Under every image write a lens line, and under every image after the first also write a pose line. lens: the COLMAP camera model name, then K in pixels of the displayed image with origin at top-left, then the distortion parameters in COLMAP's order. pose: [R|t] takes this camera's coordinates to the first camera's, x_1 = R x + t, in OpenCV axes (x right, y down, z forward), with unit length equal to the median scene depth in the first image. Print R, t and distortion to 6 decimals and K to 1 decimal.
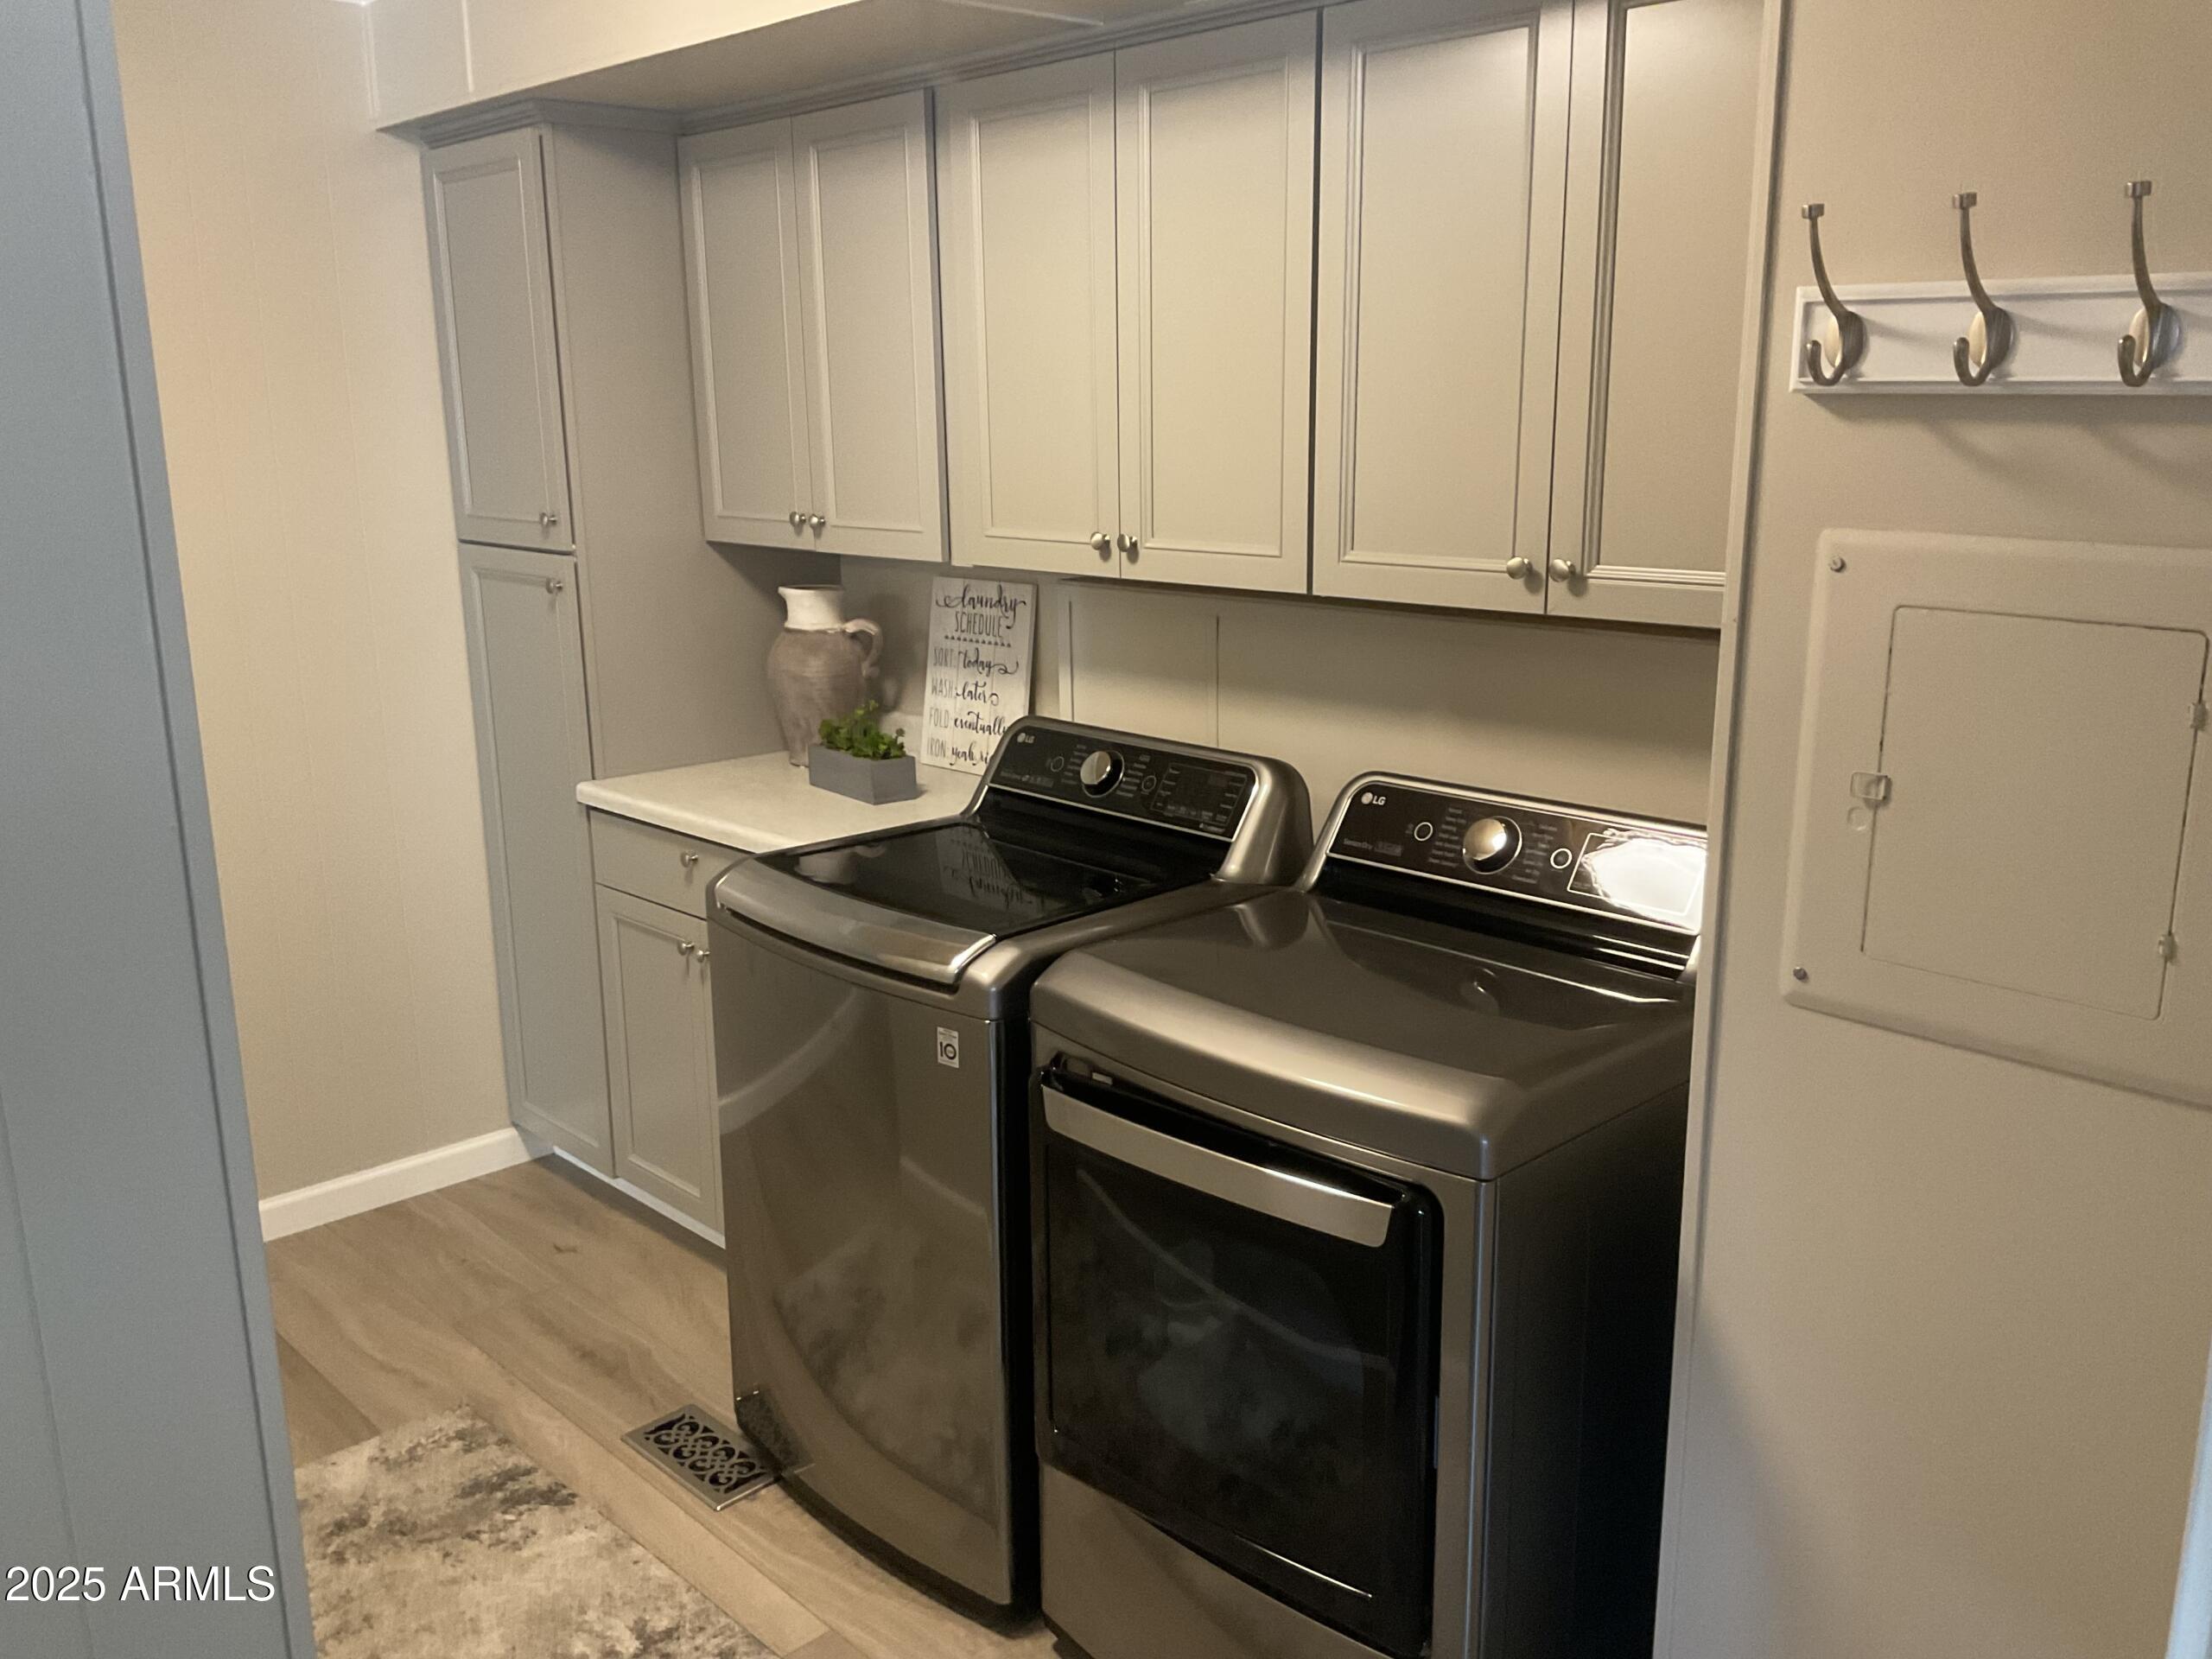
lens RADIAL K [[1844.4, 0, 1106.0], [0, 1844.4, 829.5], [0, 0, 1]] dist [-0.000465, -0.003248]
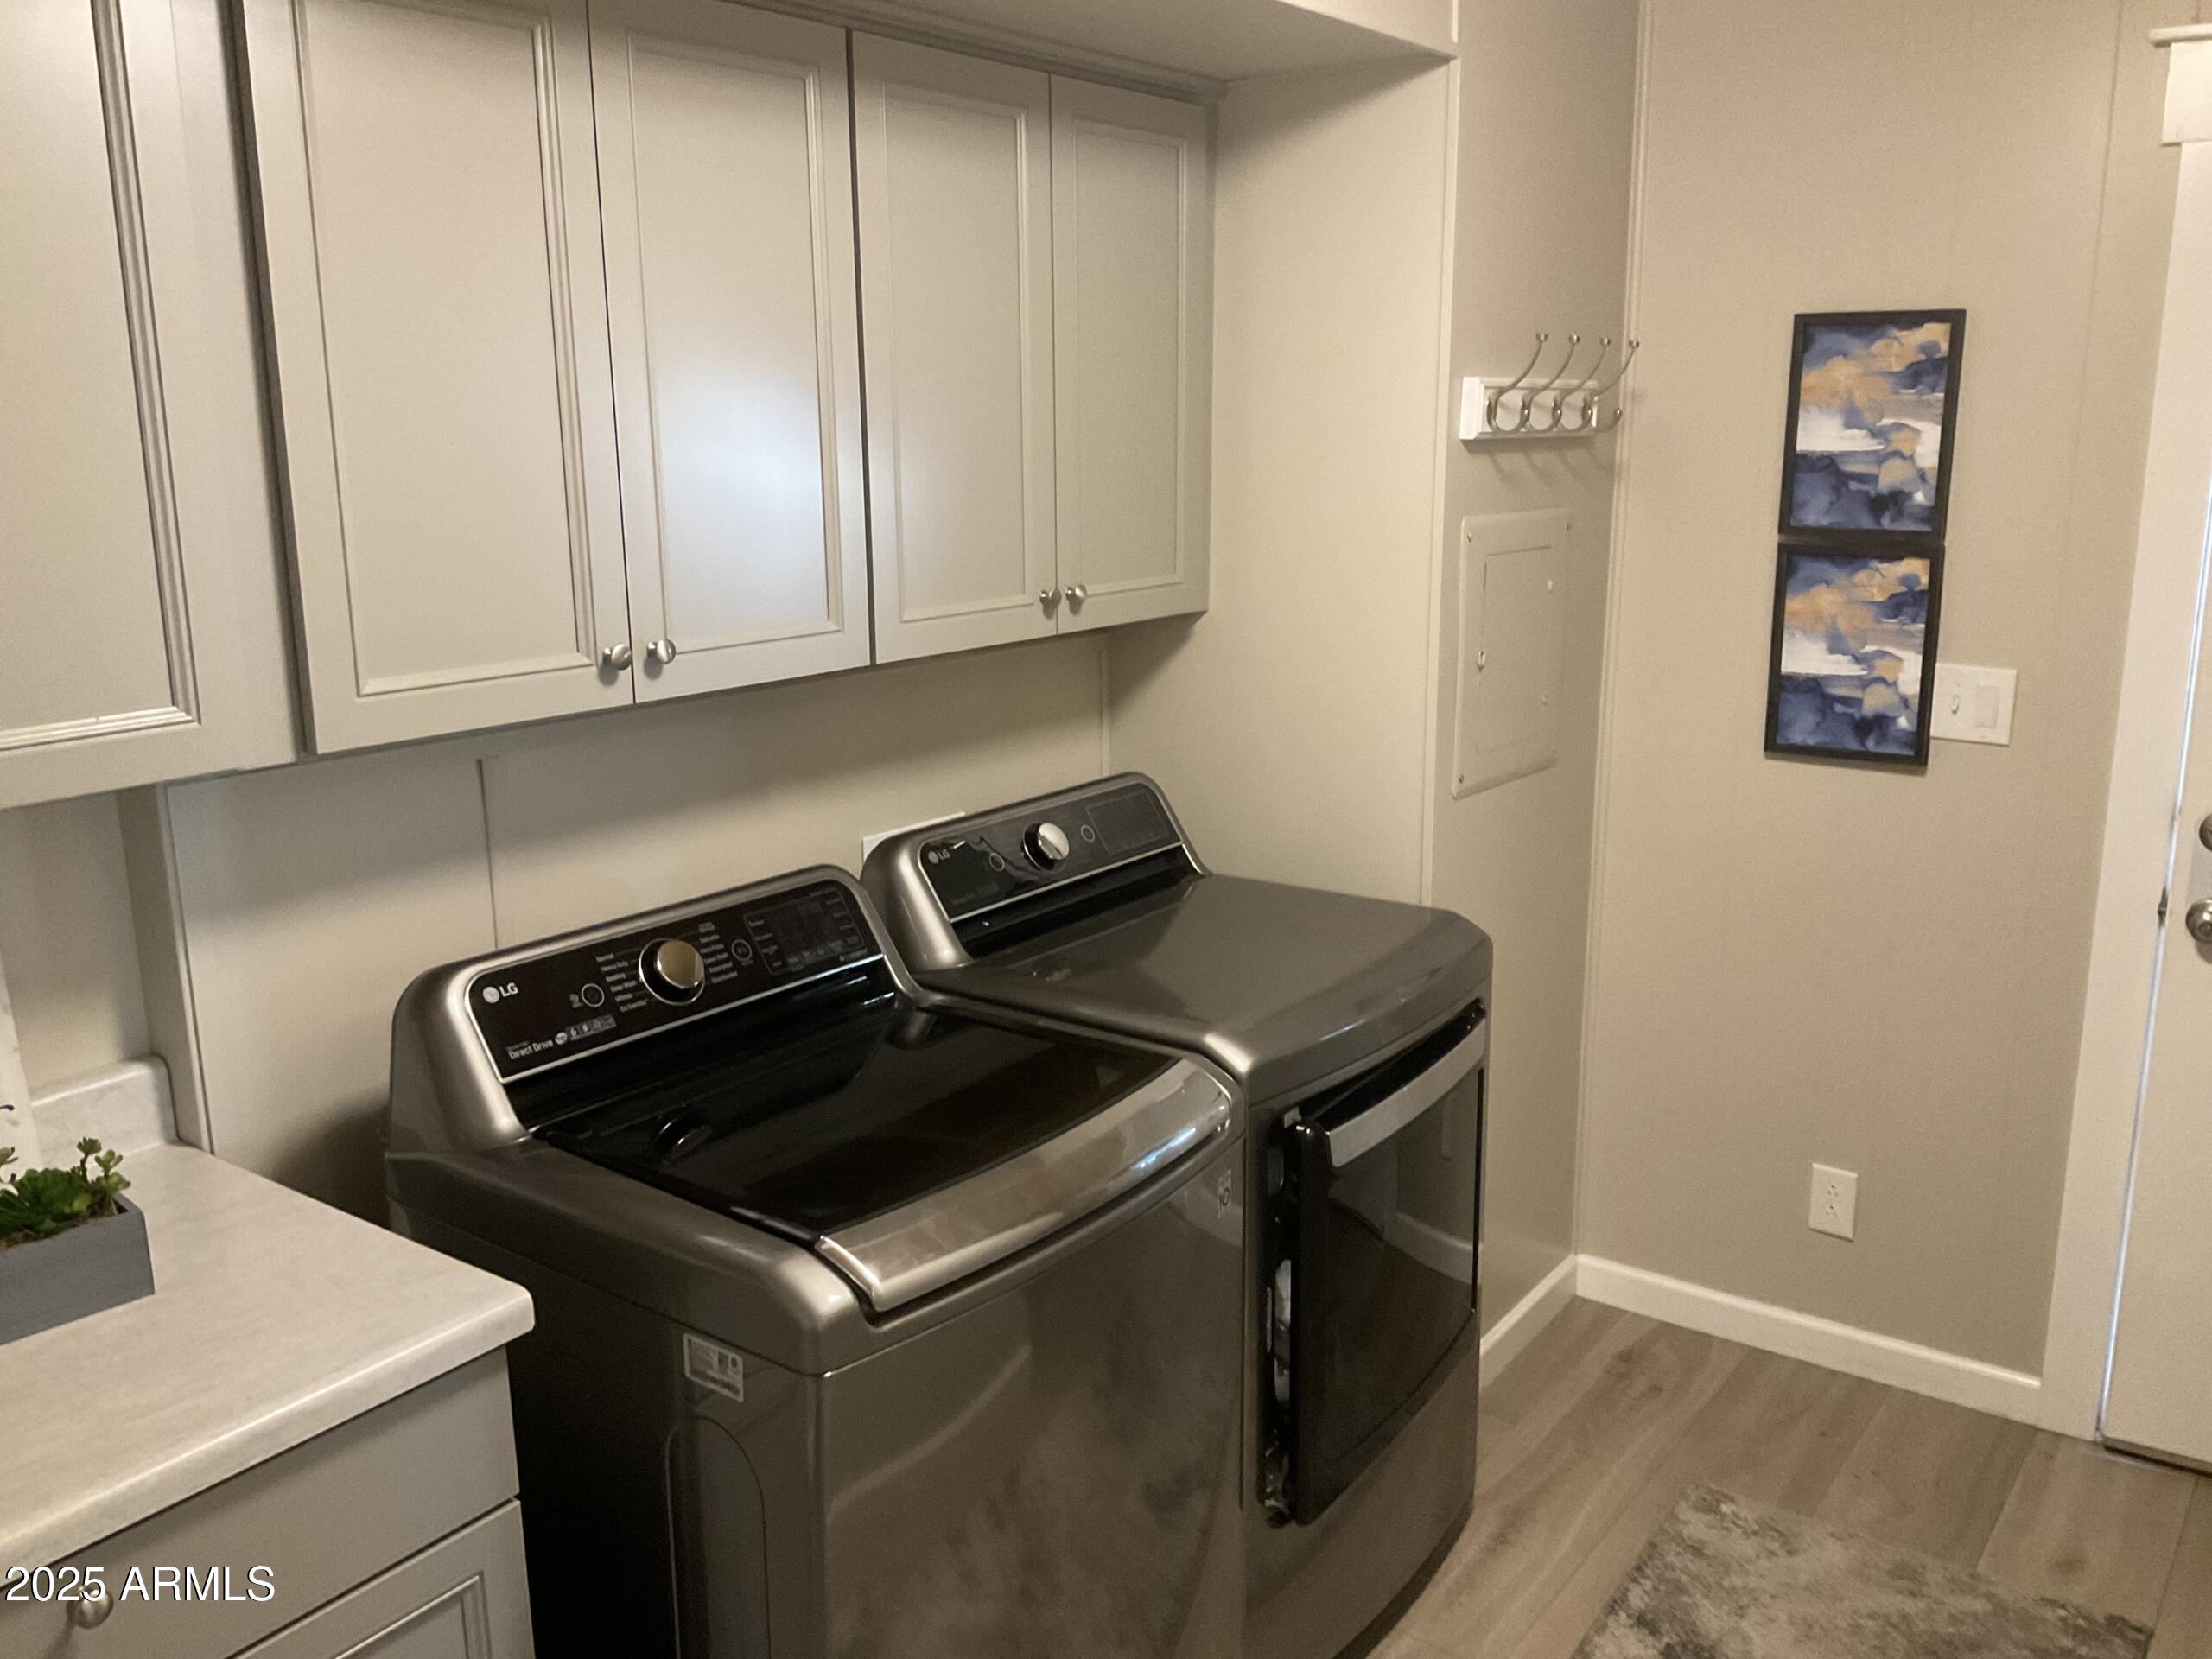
lens RADIAL K [[1844.4, 0, 1106.0], [0, 1844.4, 829.5], [0, 0, 1]] dist [-0.000465, -0.003248]
pose [[-0.175255, -0.207565, 0.962394, -0.763483], [0.235423, 0.940329, 0.245677, -0.234742], [-0.955961, 0.269626, -0.115931, 0.965762]]
